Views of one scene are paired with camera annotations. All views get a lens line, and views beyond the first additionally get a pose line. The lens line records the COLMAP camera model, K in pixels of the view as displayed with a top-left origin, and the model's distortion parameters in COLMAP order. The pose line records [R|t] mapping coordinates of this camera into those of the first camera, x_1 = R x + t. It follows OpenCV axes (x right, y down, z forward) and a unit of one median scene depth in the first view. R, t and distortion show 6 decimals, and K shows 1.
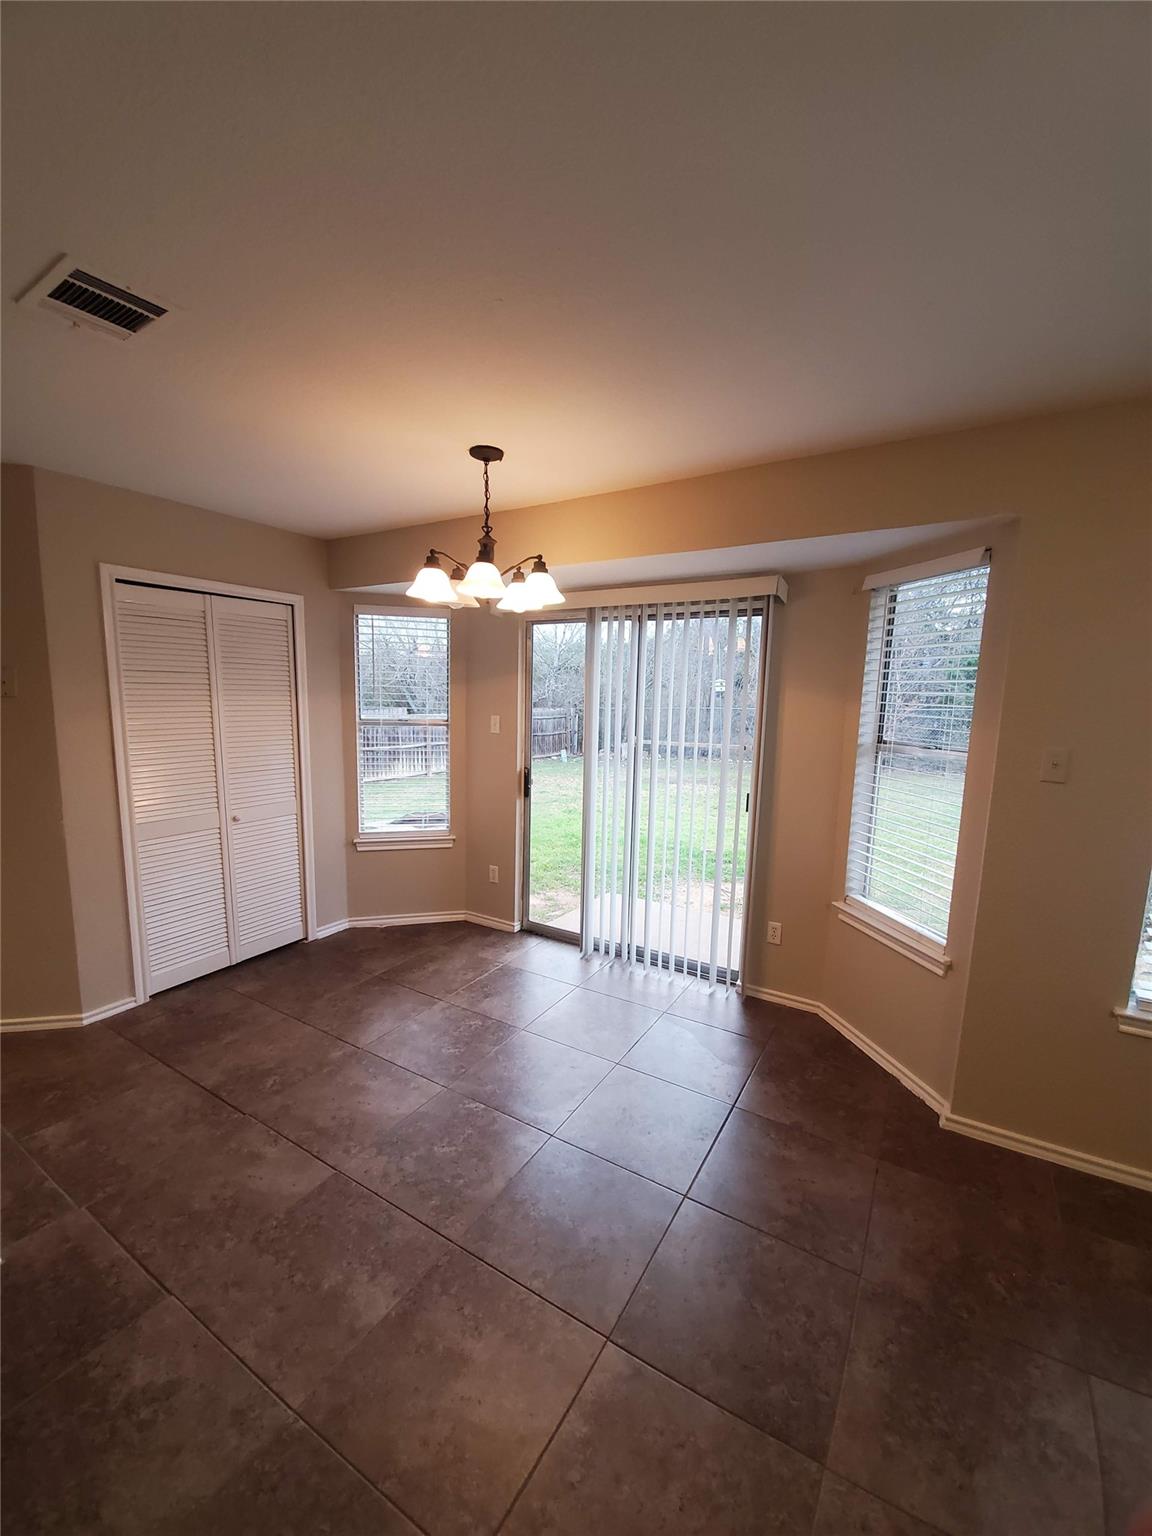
lens RADIAL K [[608.5, 0, 588.3], [0, 608.5, 781.6], [0, 0, 1]] dist [-0.000387, -0.009765]
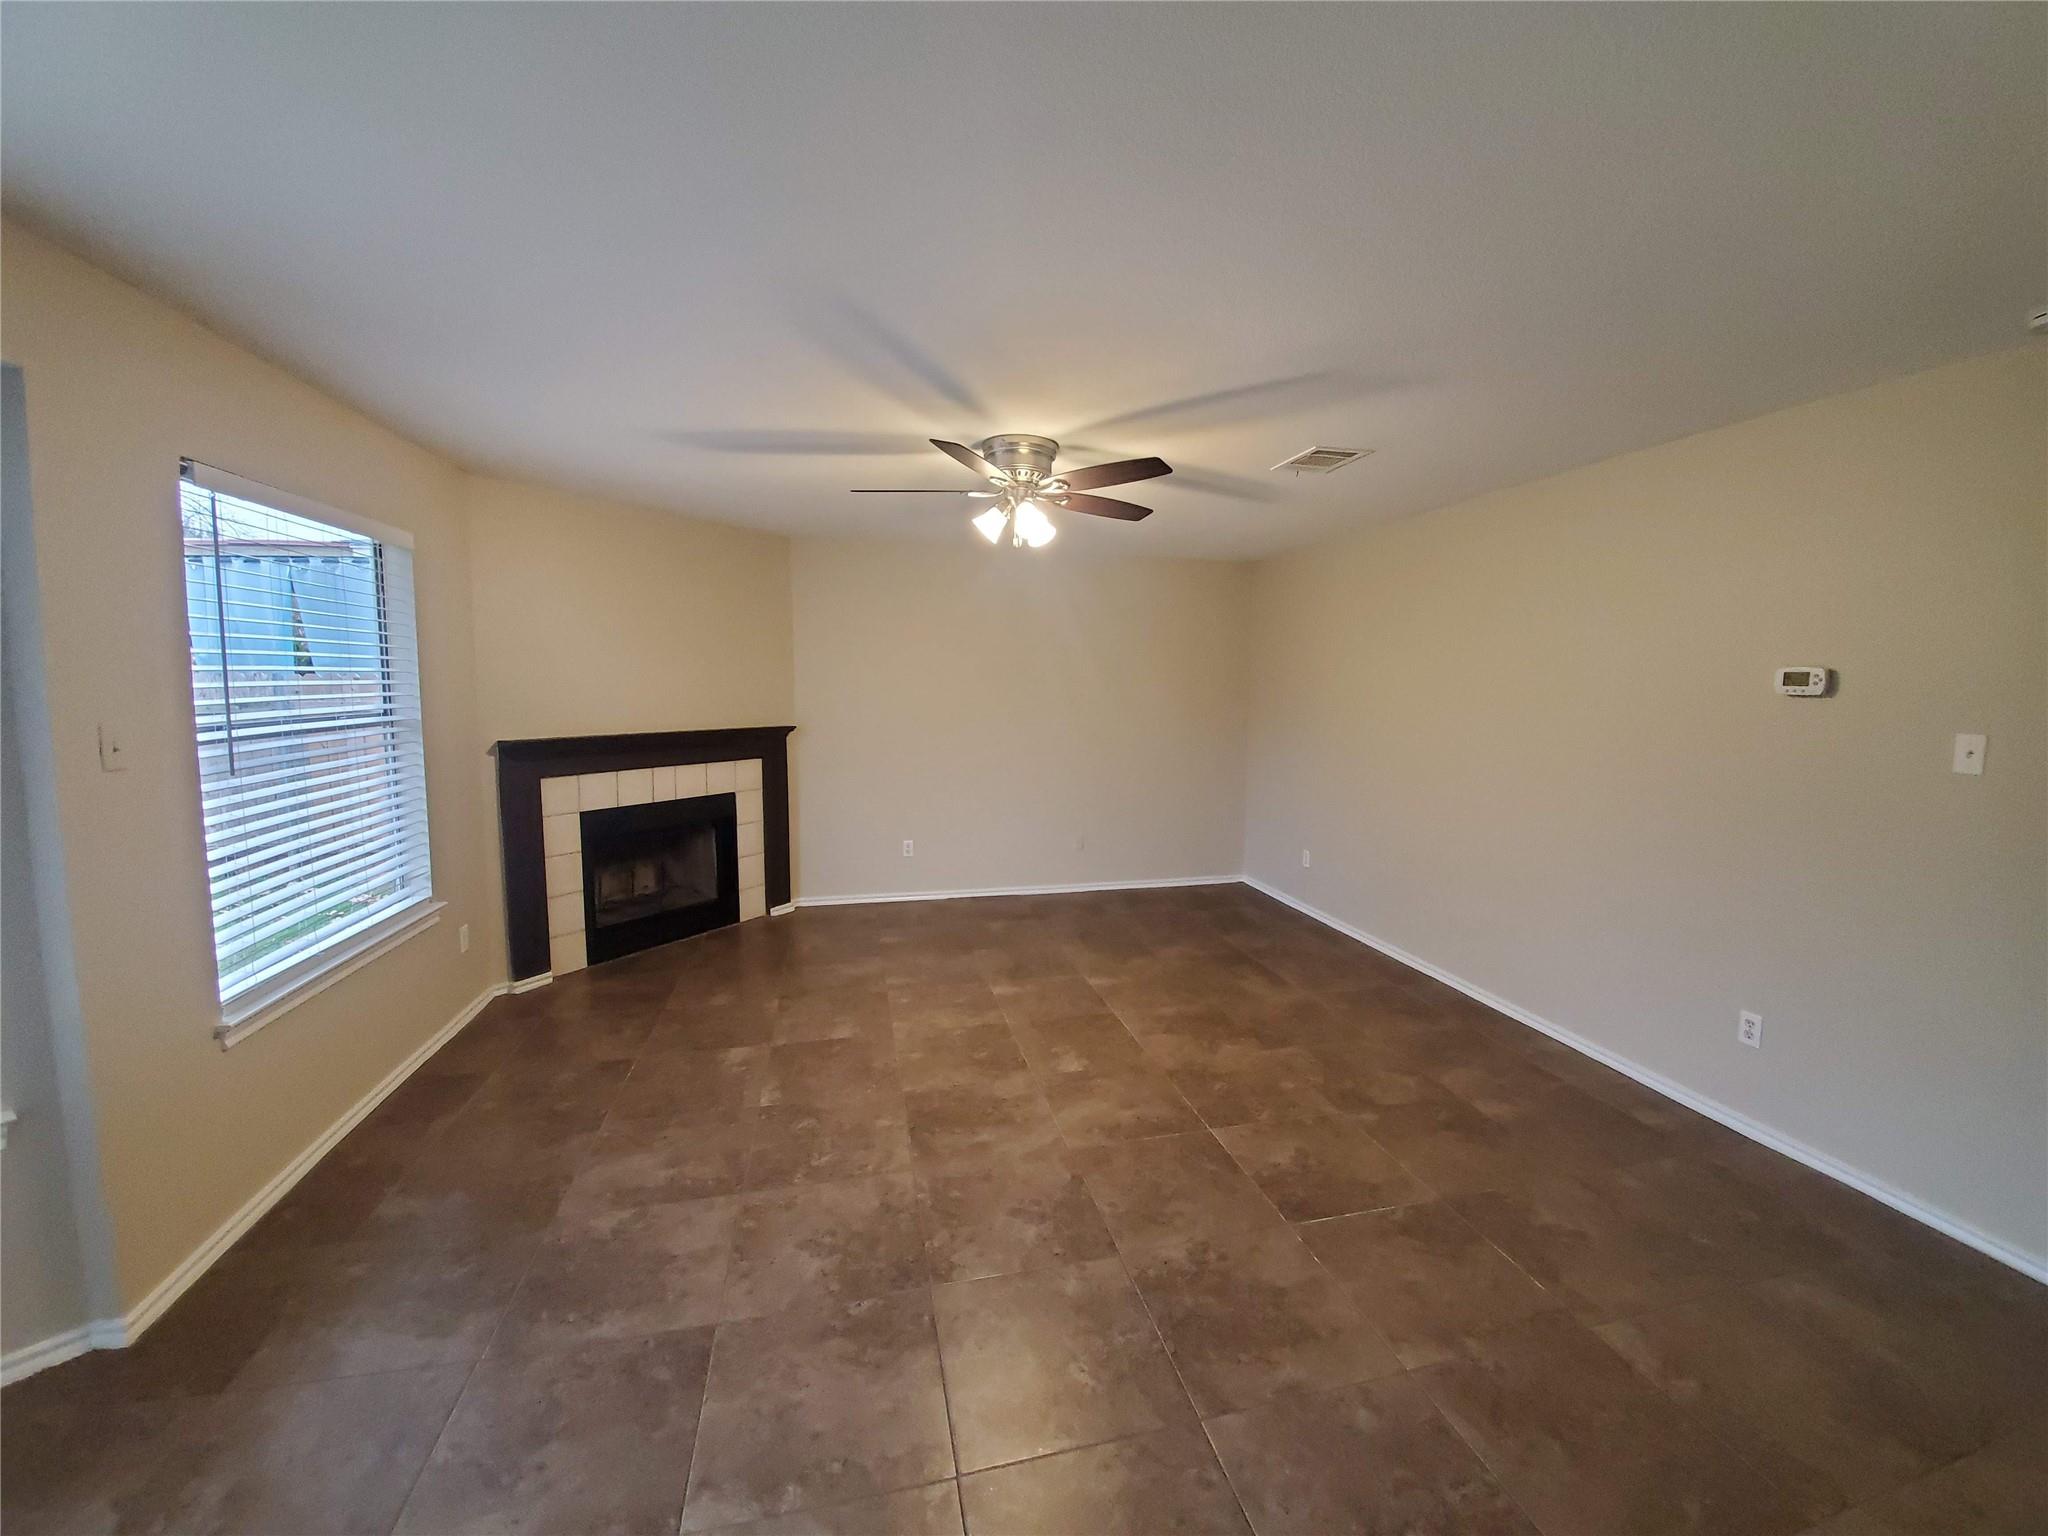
lens RADIAL K [[811.3, 0, 1044.9], [0, 811.3, 754.1], [0, 0, 1]] dist [-0.000387, -0.009765]
pose [[-0.699702, -0.095546, 0.708017, -0.458161], [0.073808, 0.976047, 0.204657, -0.088545], [-0.710612, 0.195456, -0.675890, 0.603427]]
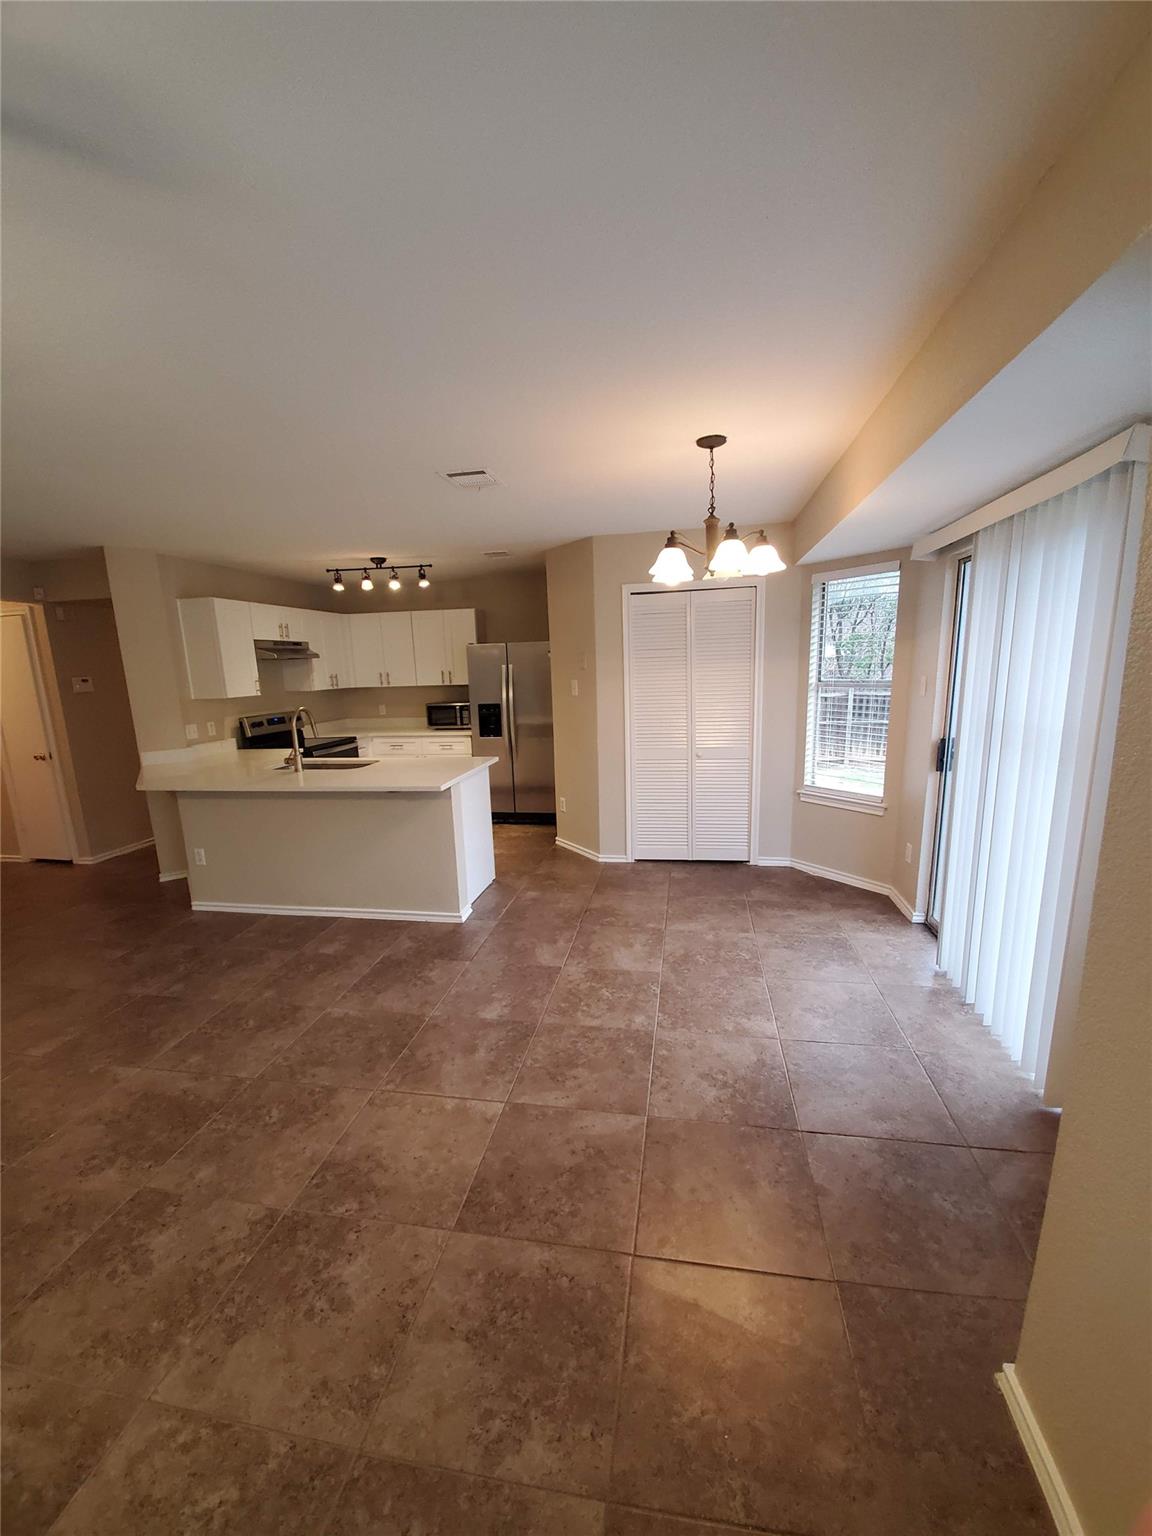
lens RADIAL K [[608.5, 0, 584.8], [0, 608.5, 783.1], [0, 0, 1]] dist [-0.000387, -0.009765]
pose [[0.351929, 0.146426, -0.924503, 0.708041], [-0.091813, 0.988326, 0.121584, -0.023323], [0.931513, 0.042092, 0.361264, 0.320323]]
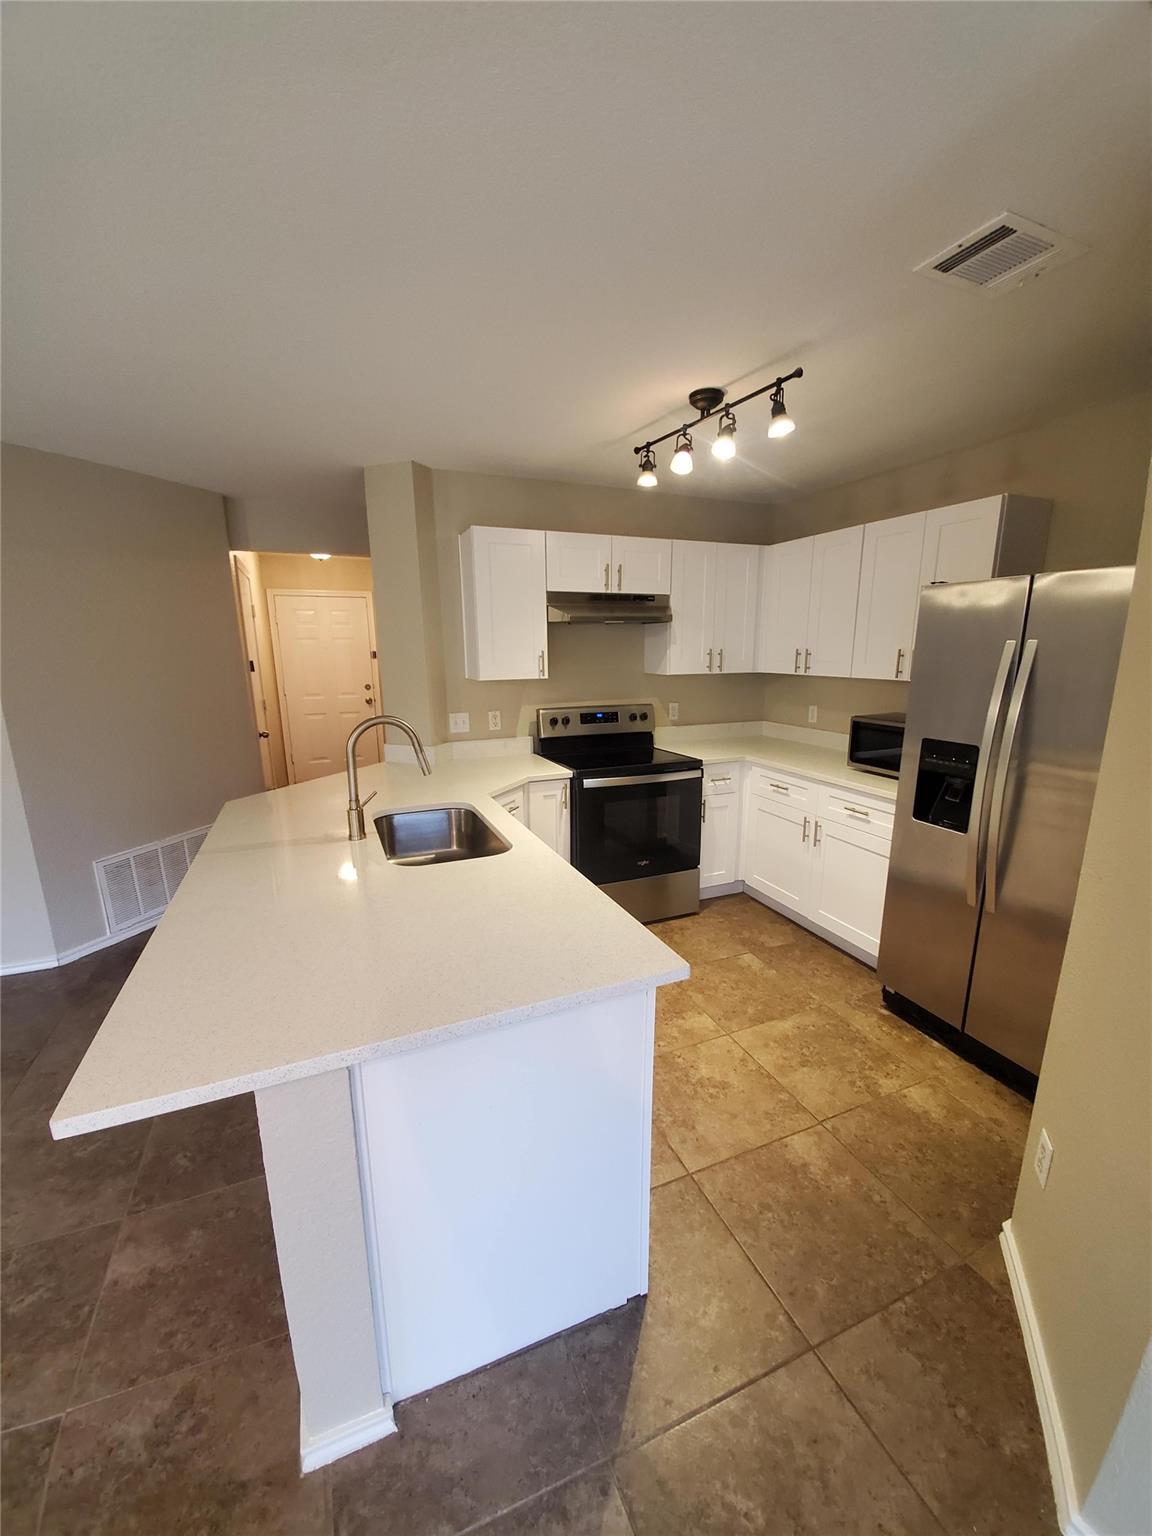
lens RADIAL K [[608.5, 0, 587.0], [0, 608.5, 782.0], [0, 0, 1]] dist [-0.000387, -0.009765]
pose [[-0.591532, 0.156468, -0.790954, -0.431987], [-0.121338, 0.952542, 0.279179, -0.119190], [0.797099, 0.261116, -0.544473, 0.812962]]
